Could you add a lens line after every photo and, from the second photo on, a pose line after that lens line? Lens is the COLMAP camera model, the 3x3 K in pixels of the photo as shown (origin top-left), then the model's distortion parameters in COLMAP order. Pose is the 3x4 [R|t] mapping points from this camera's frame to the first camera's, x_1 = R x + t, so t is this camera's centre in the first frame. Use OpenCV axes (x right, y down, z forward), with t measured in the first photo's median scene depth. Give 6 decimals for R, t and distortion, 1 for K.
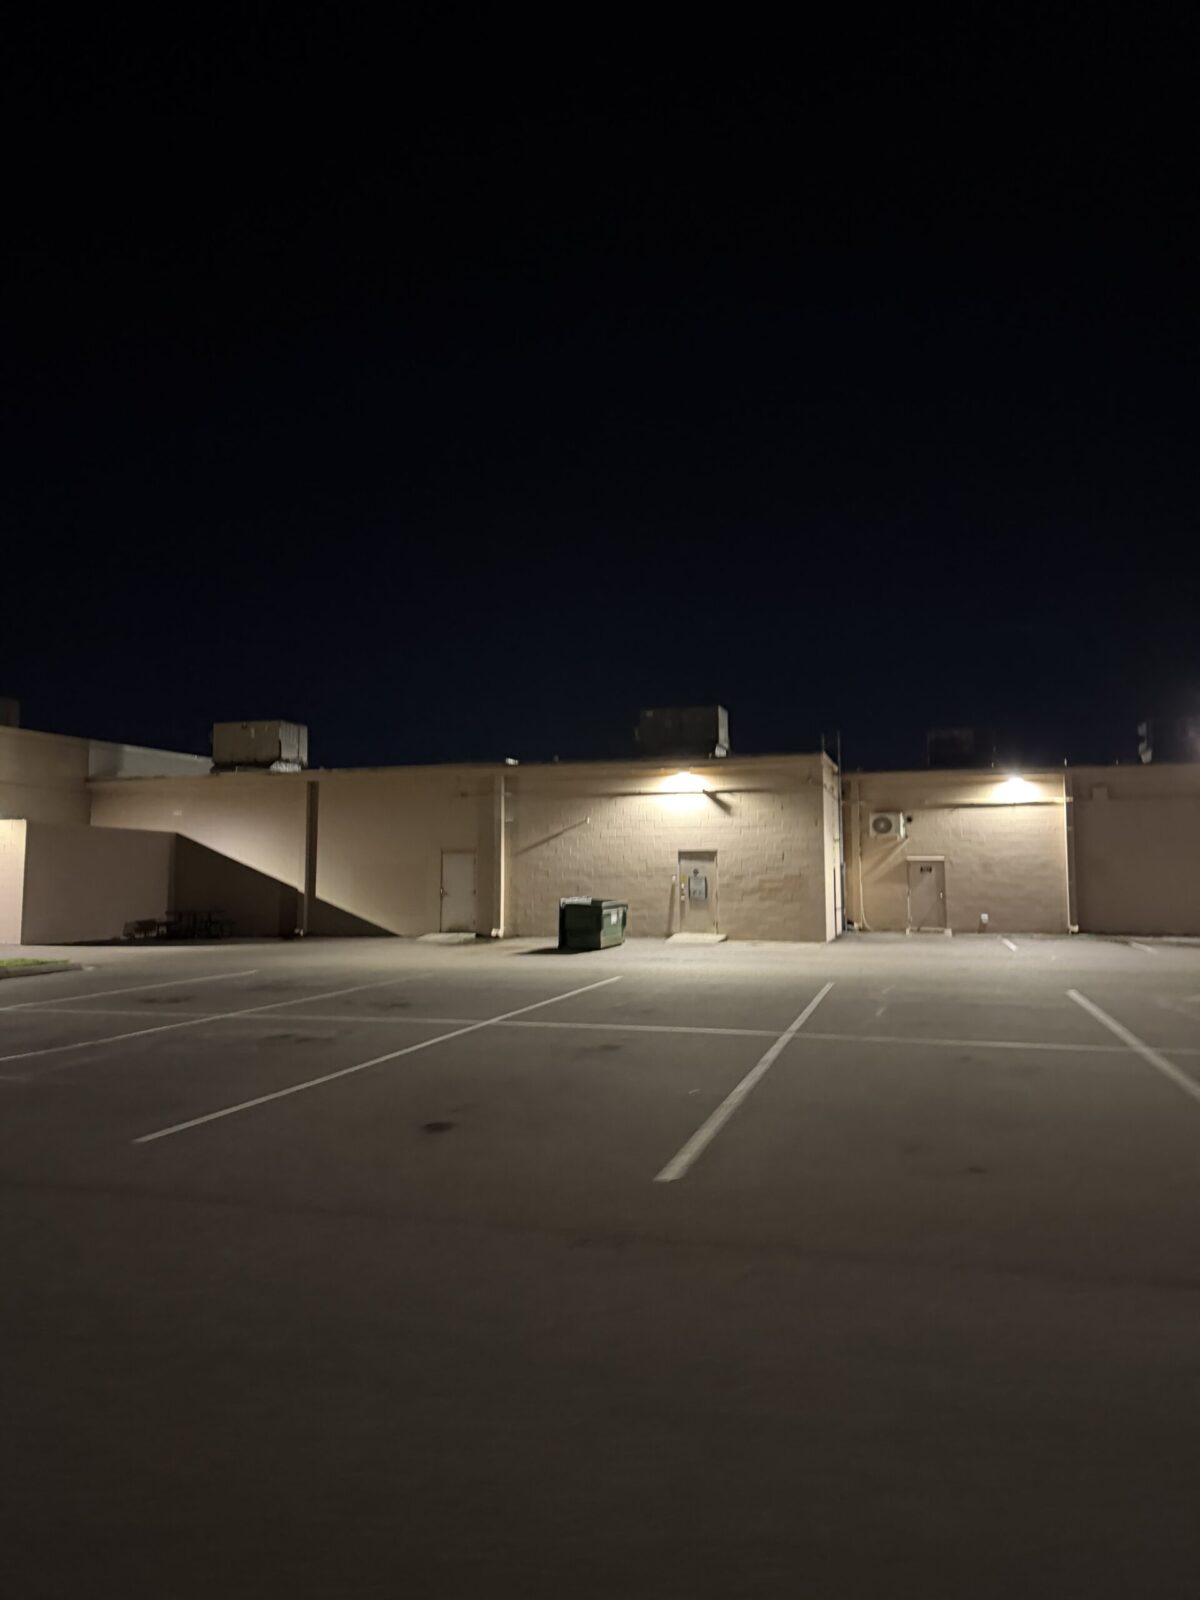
lens RADIAL K [[1123.4, 0, 590.1], [0, 1123.4, 795.1], [0, 0, 1]] dist [0.167583, -0.318137]
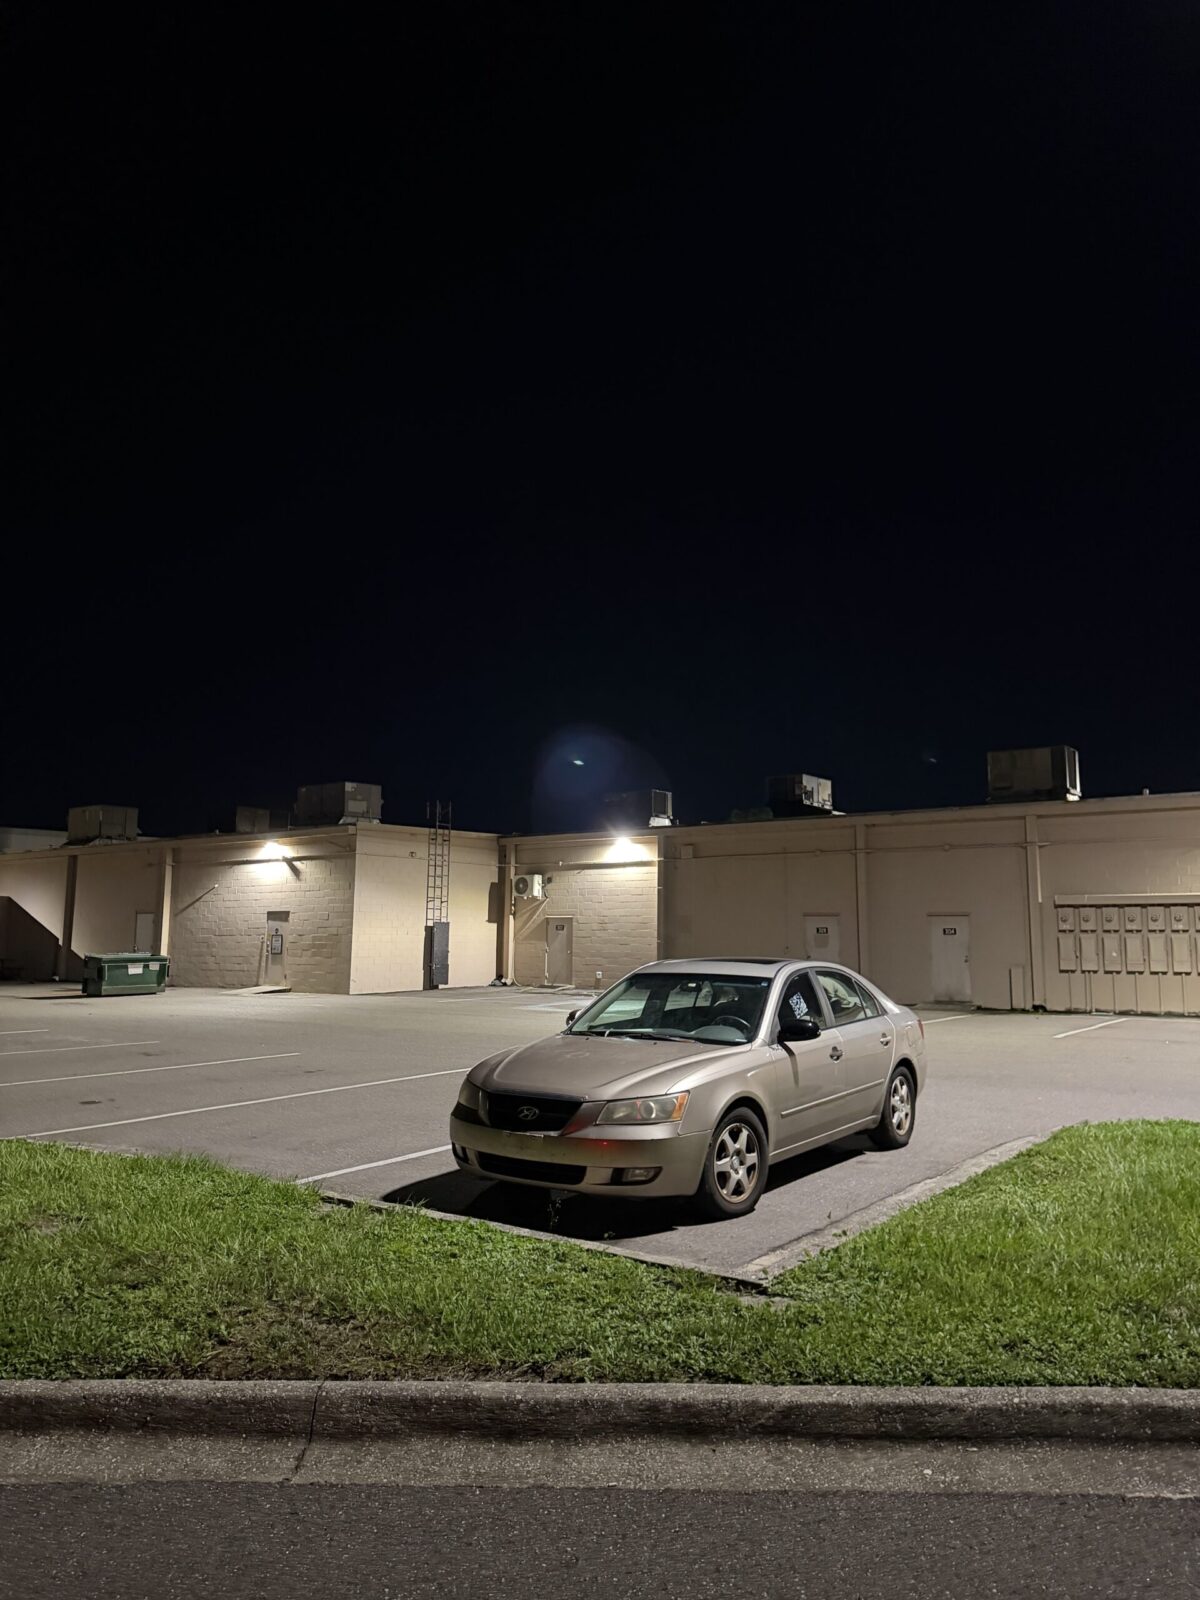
lens RADIAL K [[1136.8, 0, 600.0], [0, 1136.8, 800.0], [0, 0, 1]] dist [0.161076, -0.333958]
pose [[0.939811, -0.032914, -0.340104, 0.771753], [0.018112, 0.998749, -0.046607, -0.002912], [0.341213, 0.037641, 0.939232, 0.019985]]
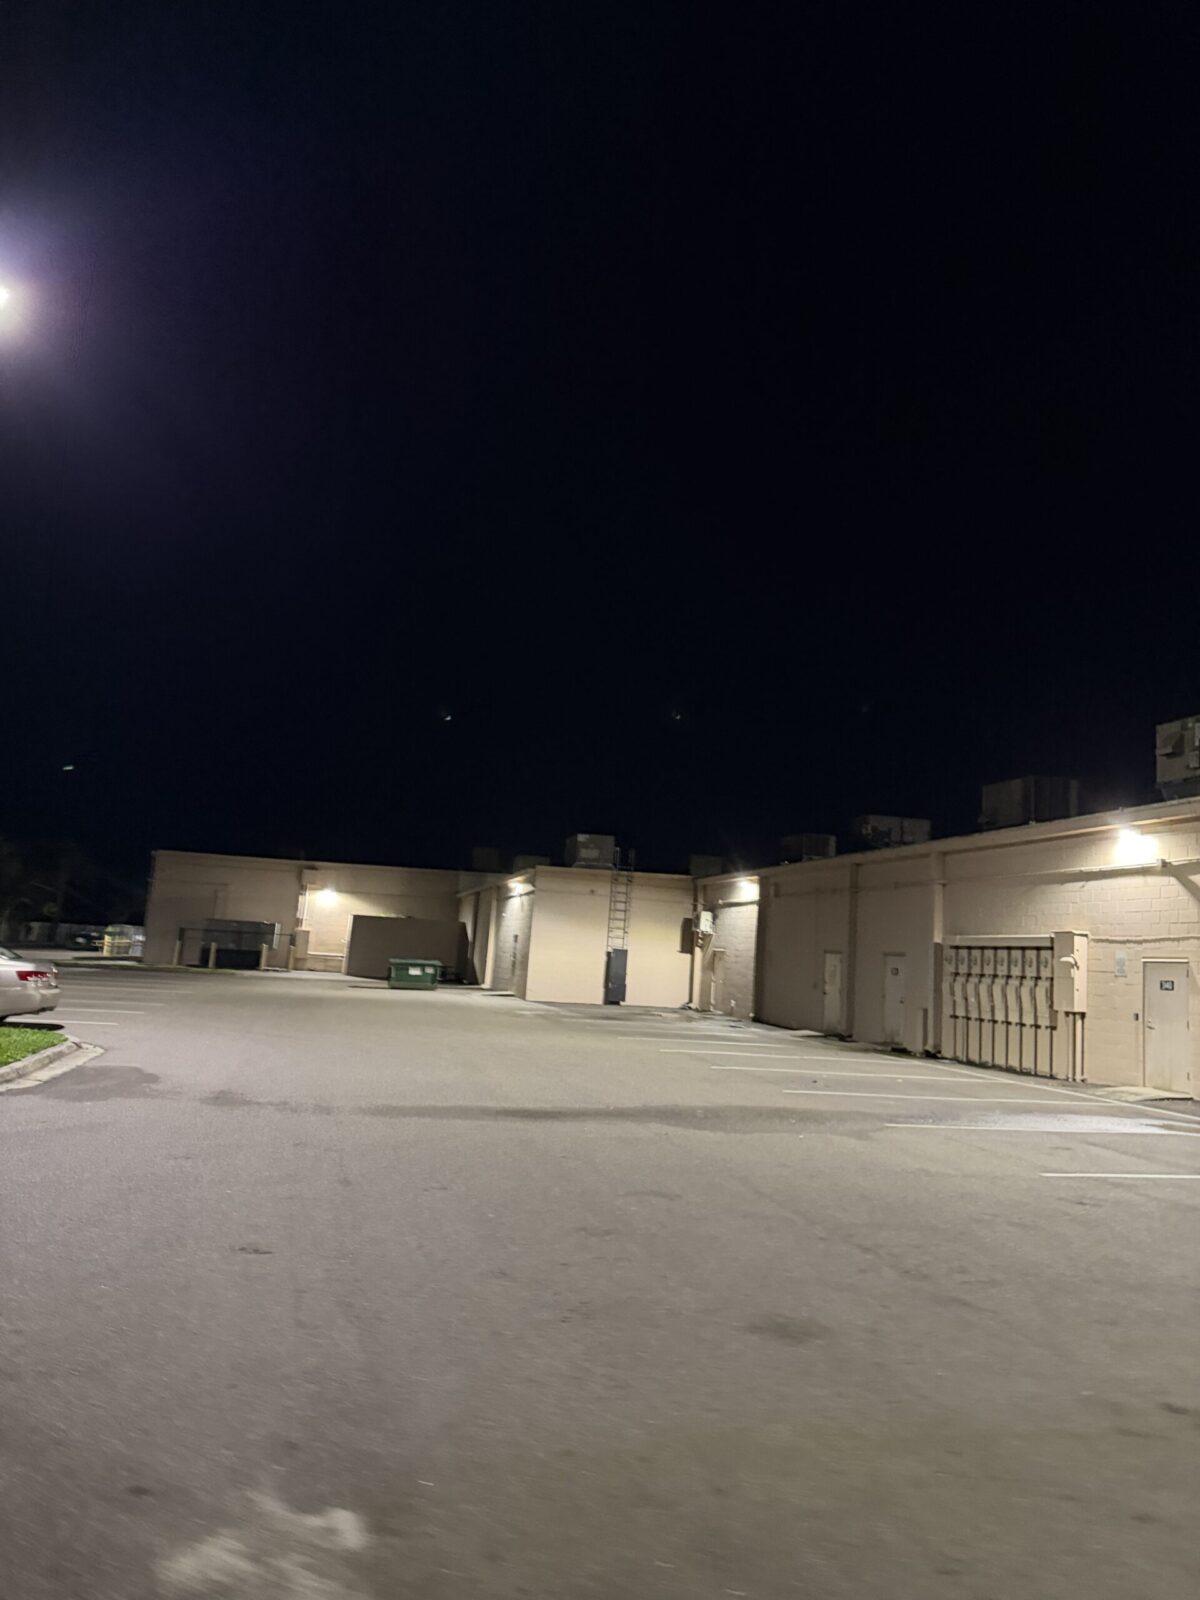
lens RADIAL K [[1136.8, 0, 600.0], [0, 1136.8, 800.0], [0, 0, 1]] dist [0.161076, -0.333958]
pose [[0.498872, -0.085135, -0.862484, 1.408090], [-0.001096, 0.995101, -0.098860, 0.020304], [0.866675, 0.050263, 0.496334, 0.334750]]
